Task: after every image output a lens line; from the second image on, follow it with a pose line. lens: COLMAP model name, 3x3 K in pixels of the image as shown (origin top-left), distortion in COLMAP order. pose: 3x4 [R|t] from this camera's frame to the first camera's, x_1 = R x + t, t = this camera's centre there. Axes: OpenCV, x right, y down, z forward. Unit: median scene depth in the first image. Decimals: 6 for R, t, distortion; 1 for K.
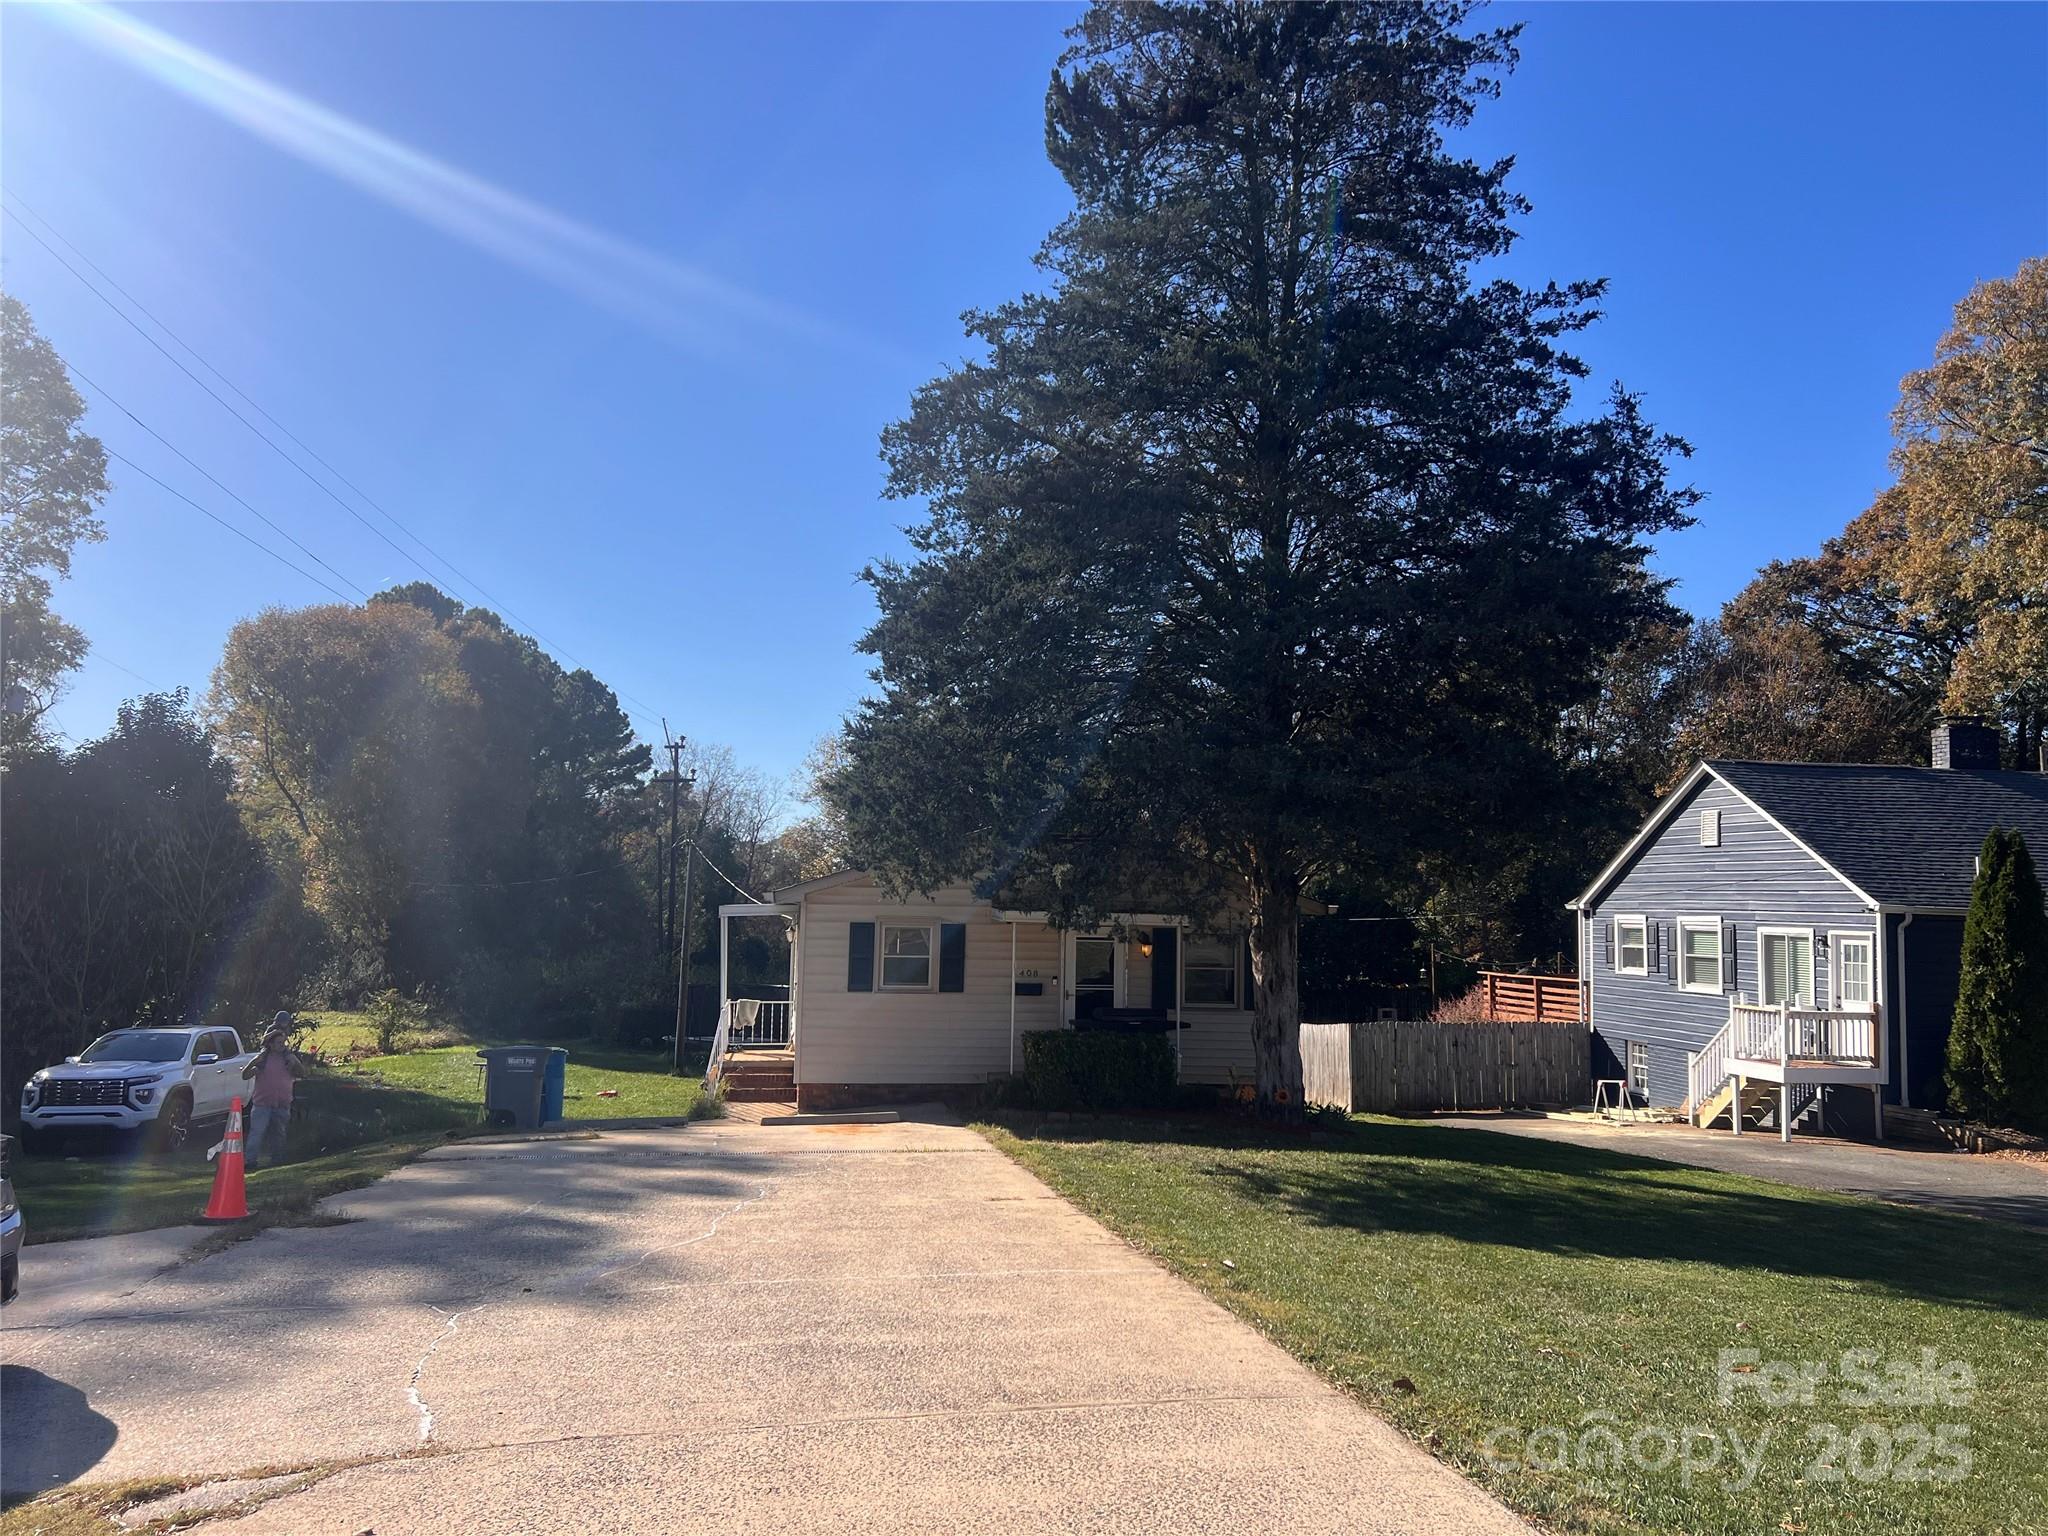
lens RADIAL K [[1531.2, 0, 1037.5], [0, 1531.2, 765.4], [0, 0, 1]] dist [0.073165, -0.080865]
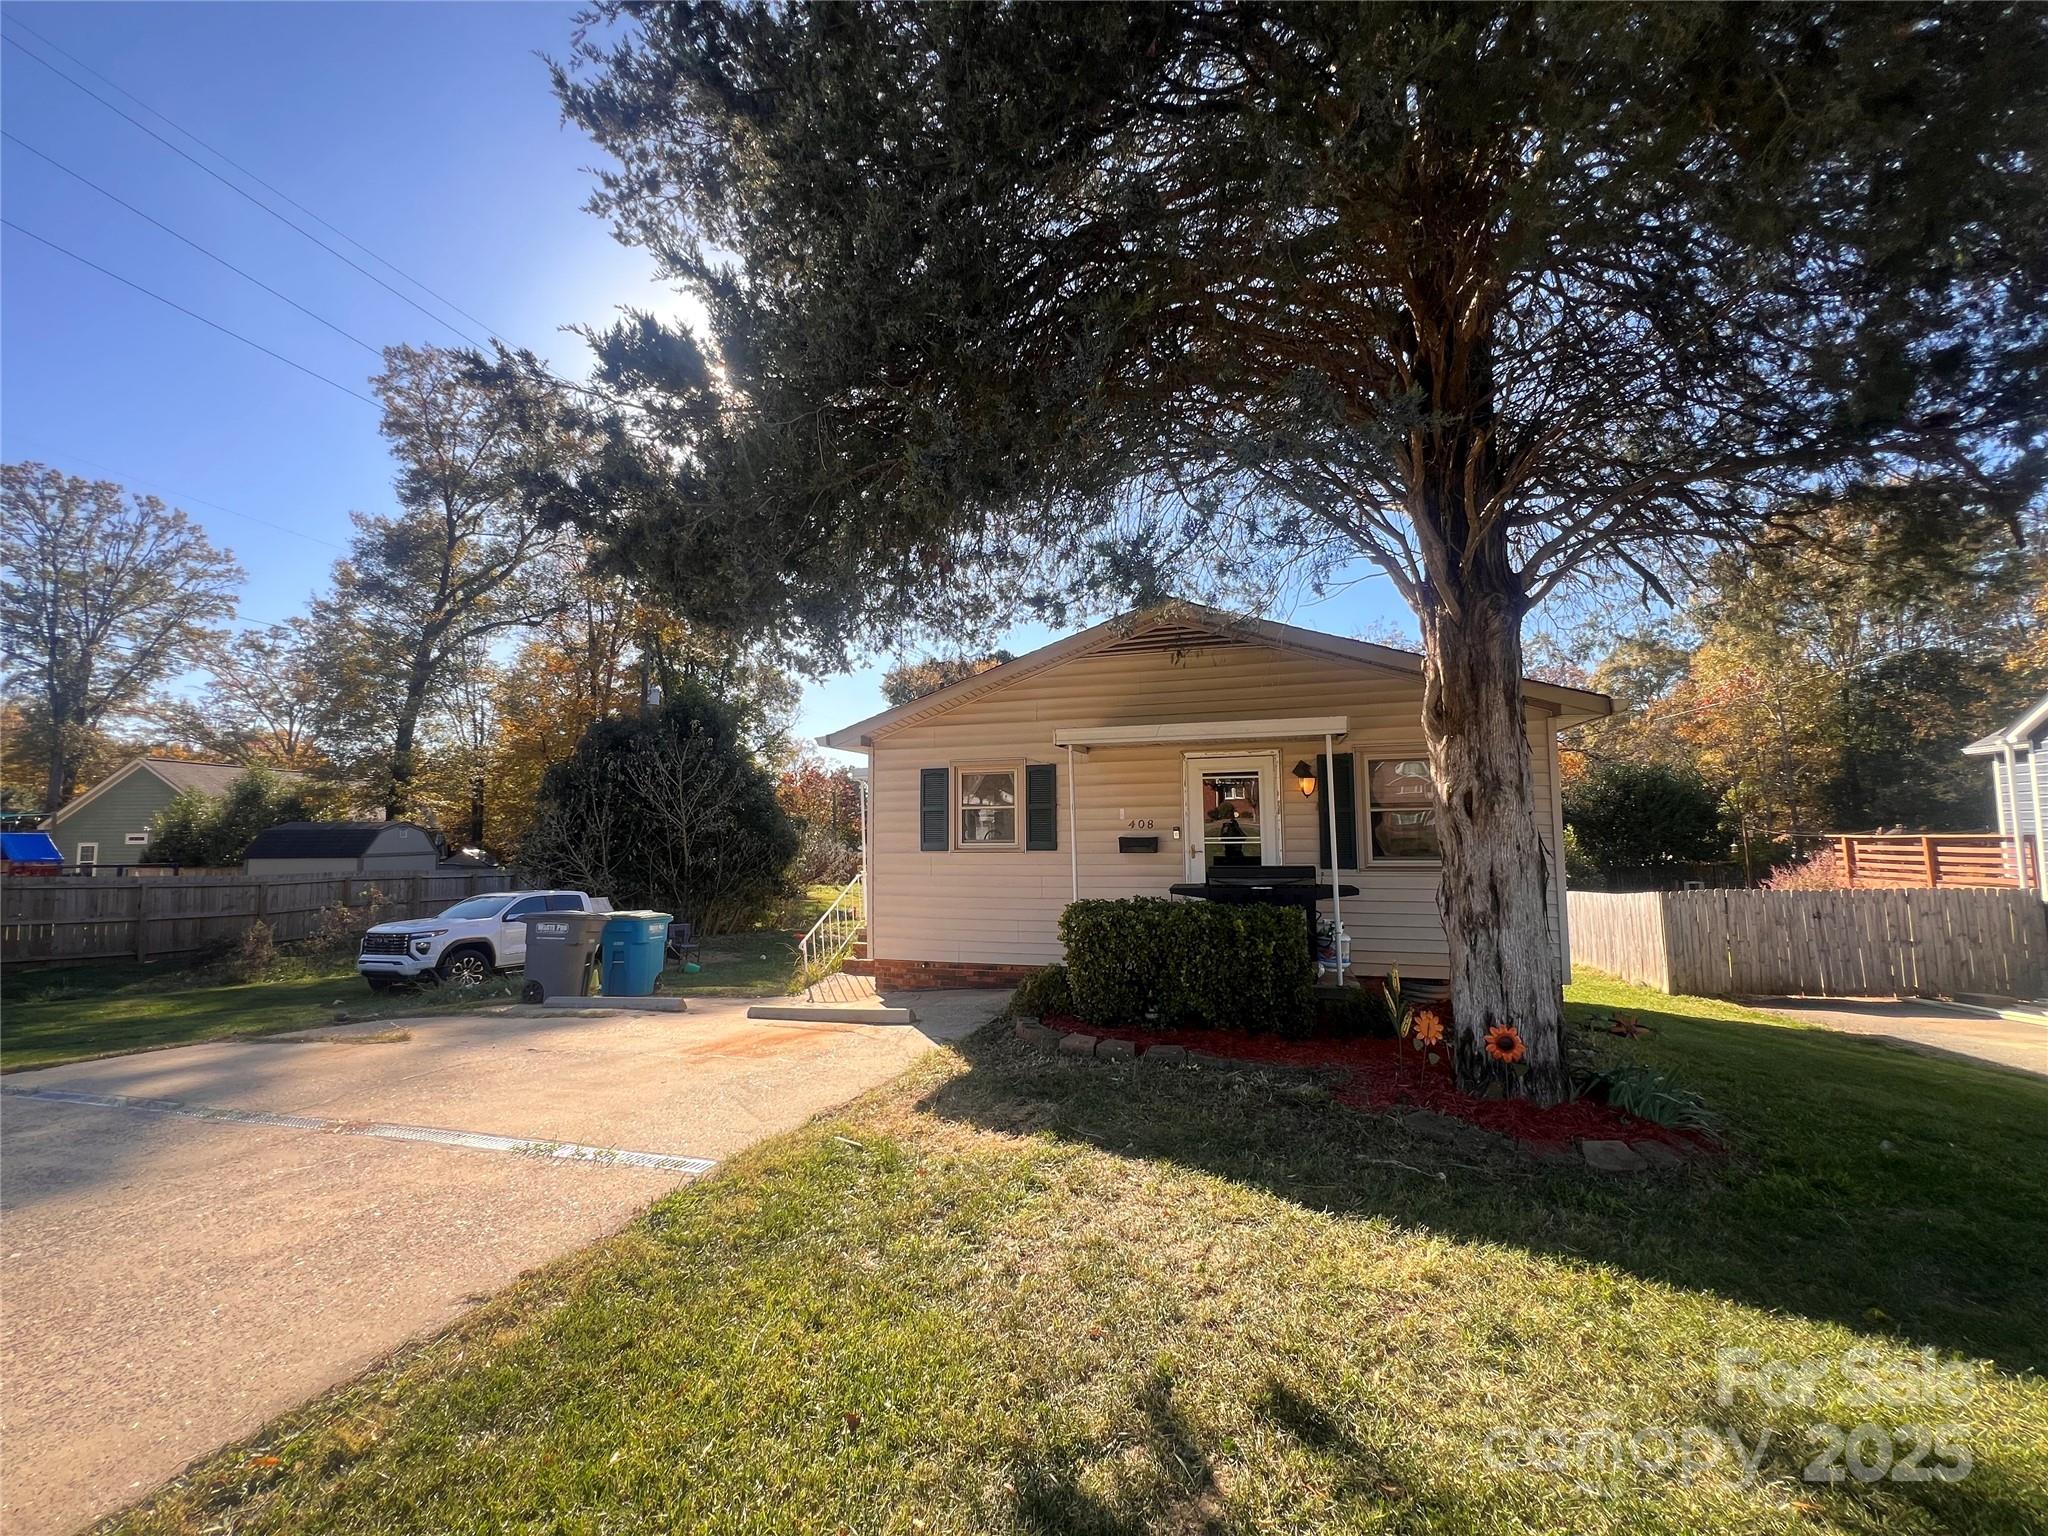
lens RADIAL K [[820.3, 0, 1025.7], [0, 820.3, 771.2], [0, 0, 1]] dist [0.000046, 0.000417]
pose [[0.901282, -0.063748, -0.428516, 0.115038], [0.070675, 0.997499, 0.000255, 0.103284], [0.427428, -0.030515, 0.903534, 0.594919]]
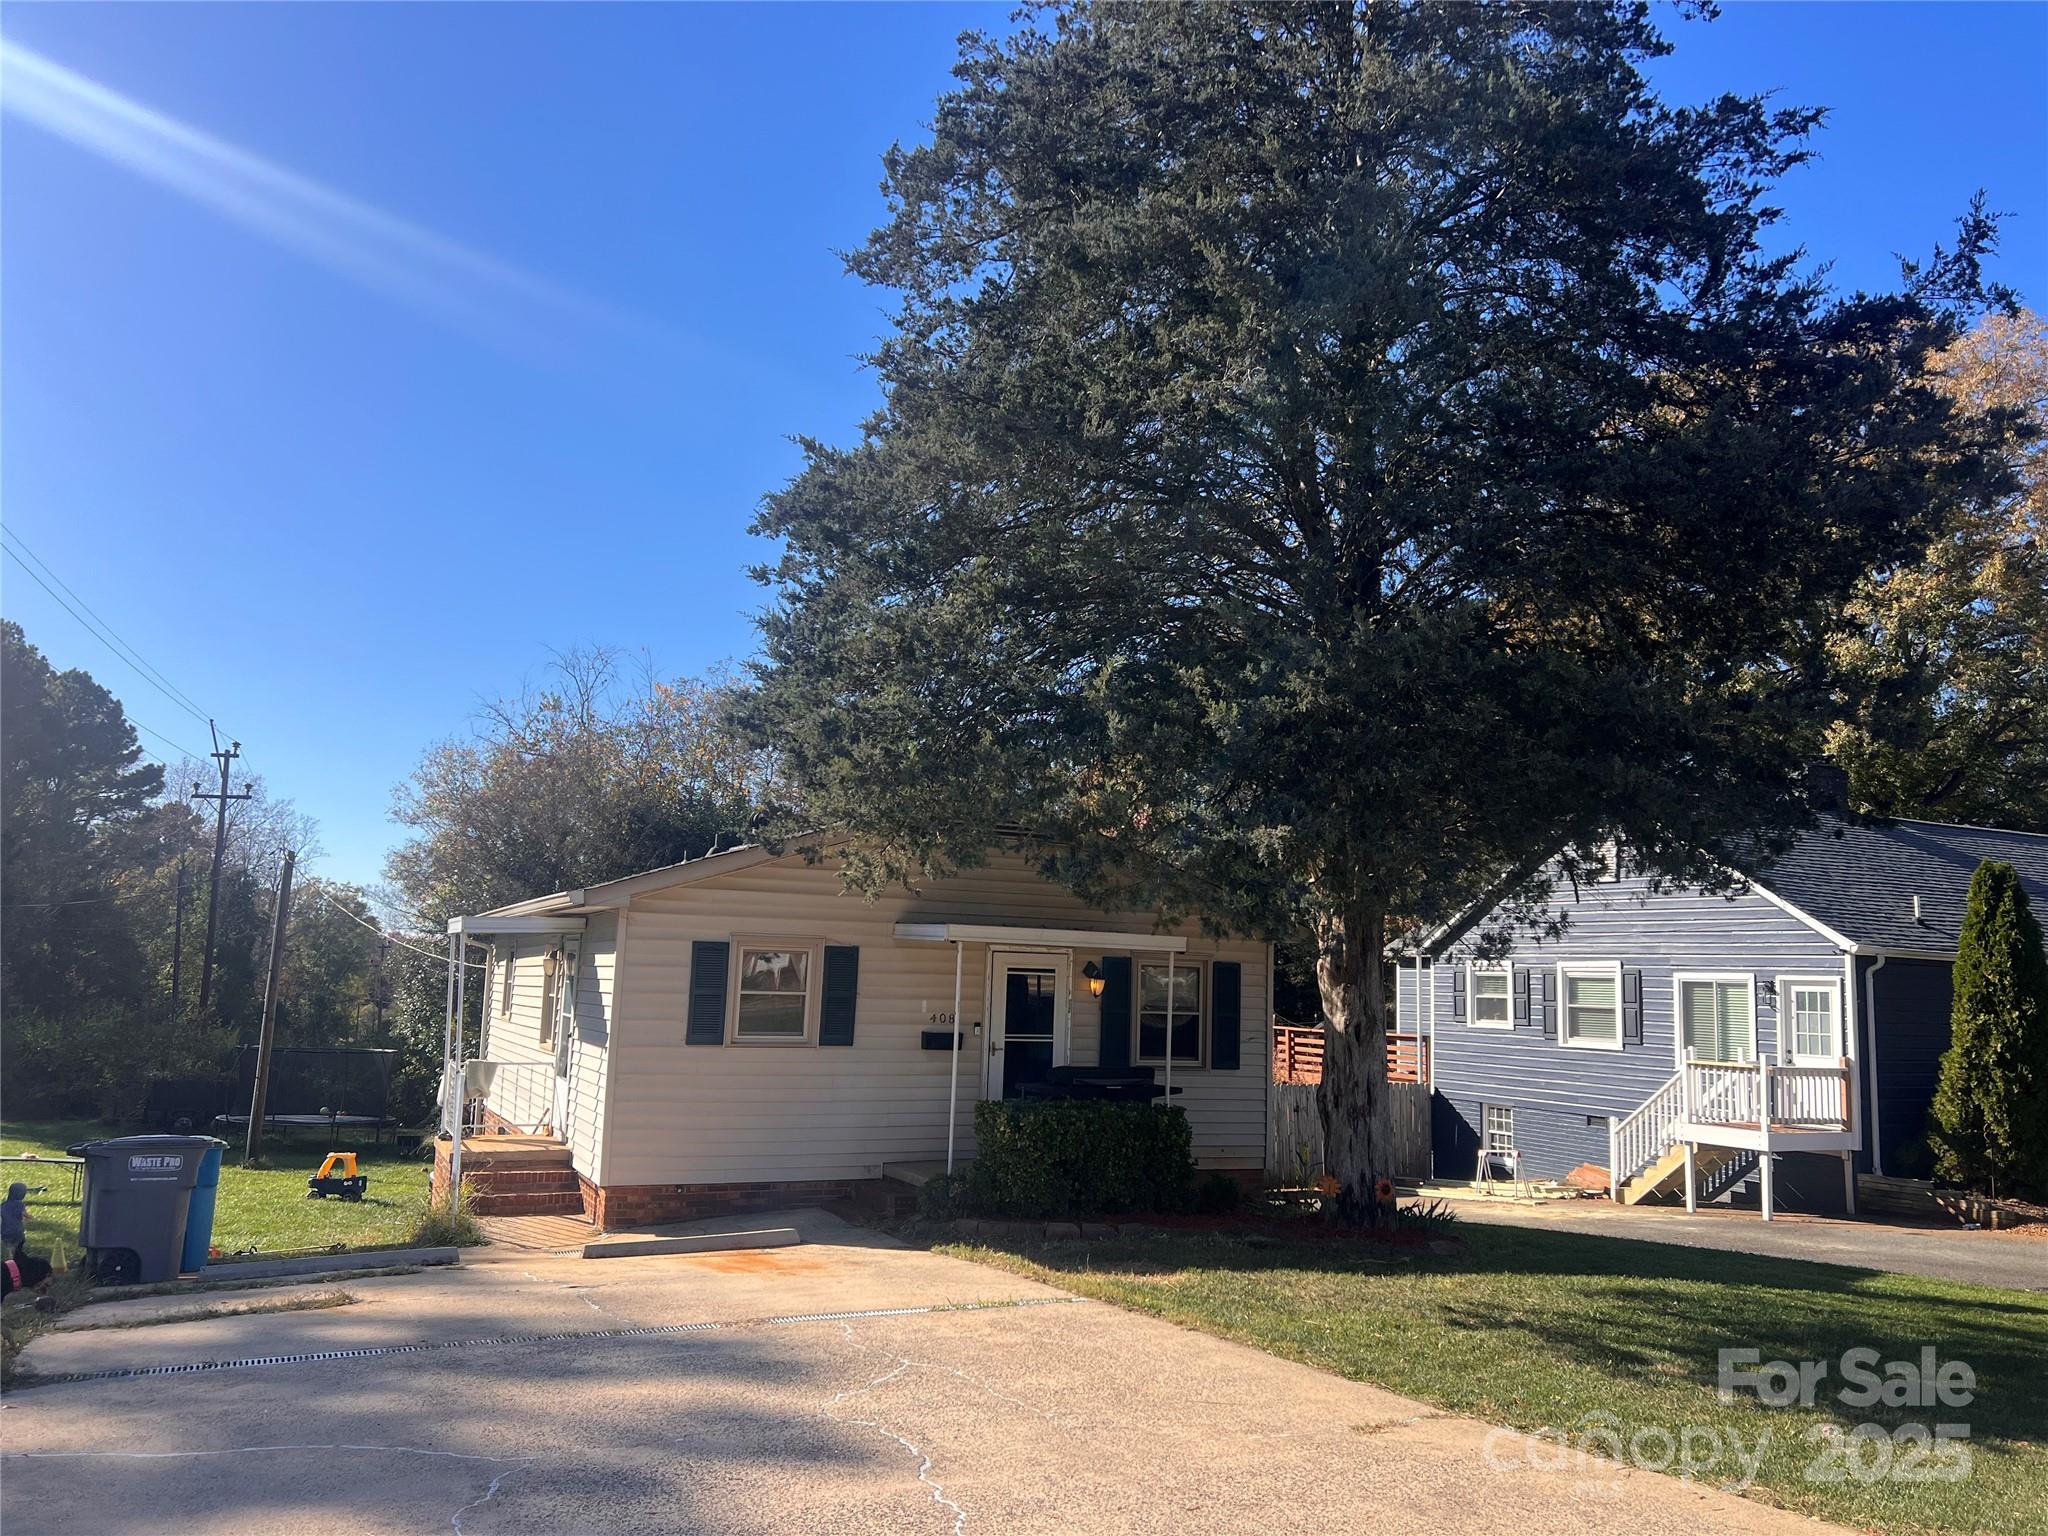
lens RADIAL K [[1531.2, 0, 1050.5], [0, 1531.2, 769.9], [0, 0, 1]] dist [0.073165, -0.080865]
pose [[0.958118, 0.049736, 0.282023, -0.158995], [-0.038604, 0.998246, -0.044893, 0.050072], [-0.283761, 0.032126, 0.958357, 0.296047]]
